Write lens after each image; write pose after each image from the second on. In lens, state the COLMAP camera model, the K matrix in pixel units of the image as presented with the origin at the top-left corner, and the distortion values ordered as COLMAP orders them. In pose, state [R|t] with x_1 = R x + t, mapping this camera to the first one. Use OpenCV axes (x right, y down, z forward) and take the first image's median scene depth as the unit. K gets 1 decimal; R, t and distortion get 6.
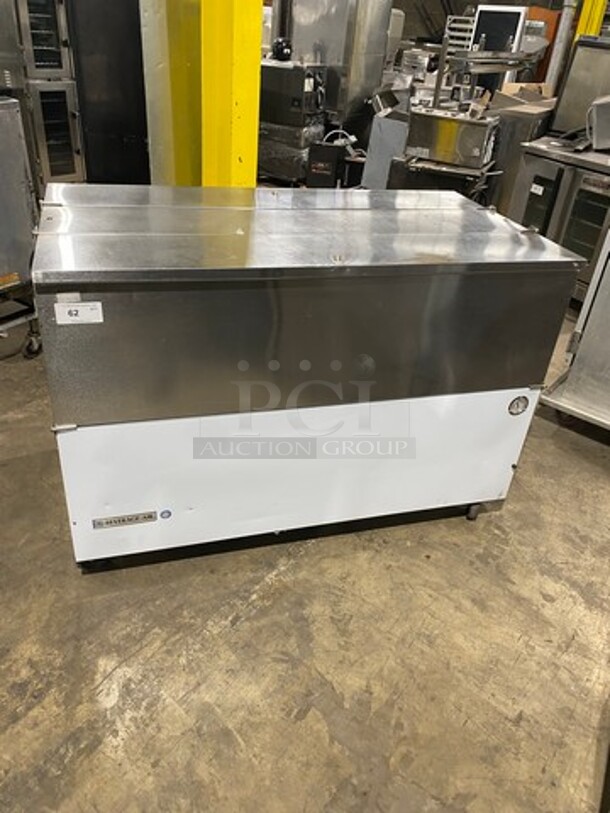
lens RADIAL K [[616.8, 0, 305.0], [0, 616.8, 406.5], [0, 0, 1]] dist [0.009623, 0.007640]
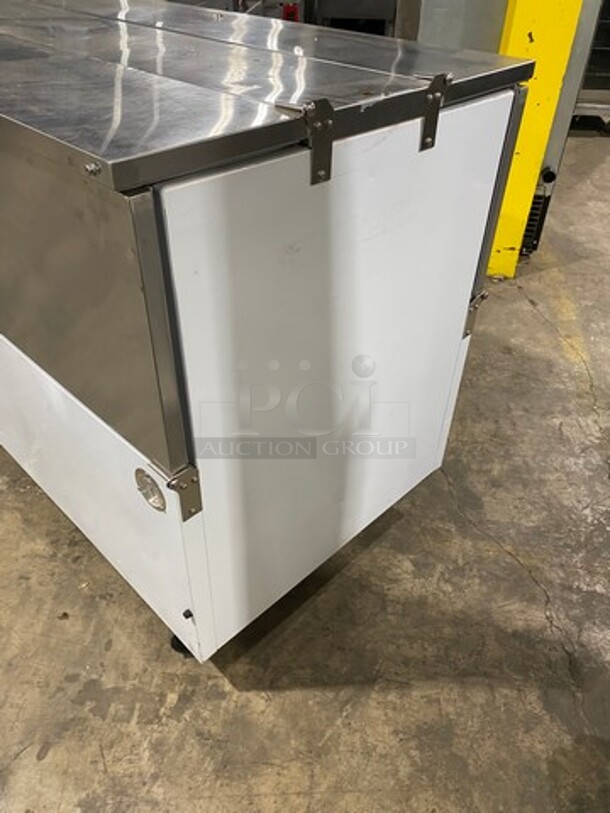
lens RADIAL K [[616.8, 0, 305.0], [0, 616.8, 406.5], [0, 0, 1]] dist [0.009623, 0.007640]
pose [[0.473316, 0.494166, -0.729227, 0.651382], [-0.447343, 0.847978, 0.284284, -0.223287], [0.758852, 0.191658, 0.622423, 0.725706]]
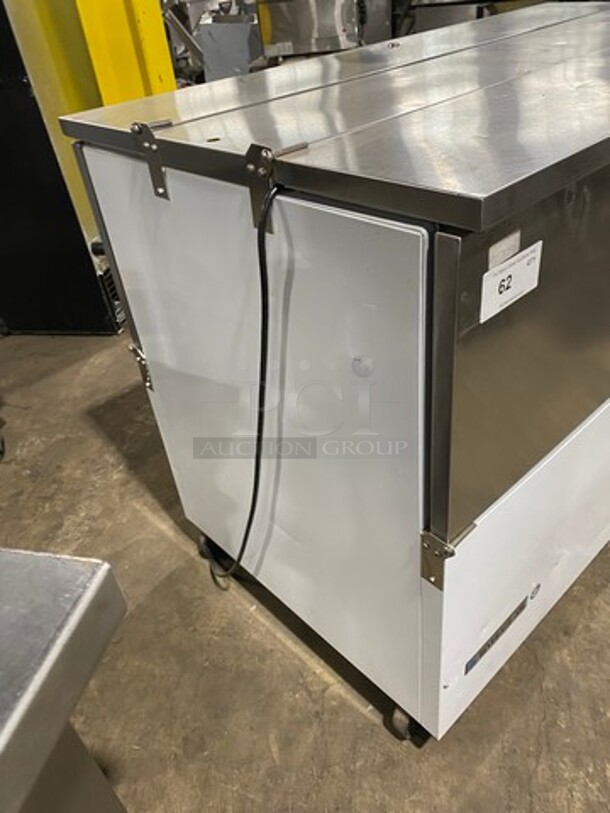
lens RADIAL K [[616.8, 0, 305.0], [0, 616.8, 406.5], [0, 0, 1]] dist [0.009623, 0.007640]
pose [[0.878664, -0.396426, 0.266076, -0.430185], [0.379257, 0.918067, 0.115402, -0.117303], [-0.290024, -0.000488, 0.957019, 0.421420]]
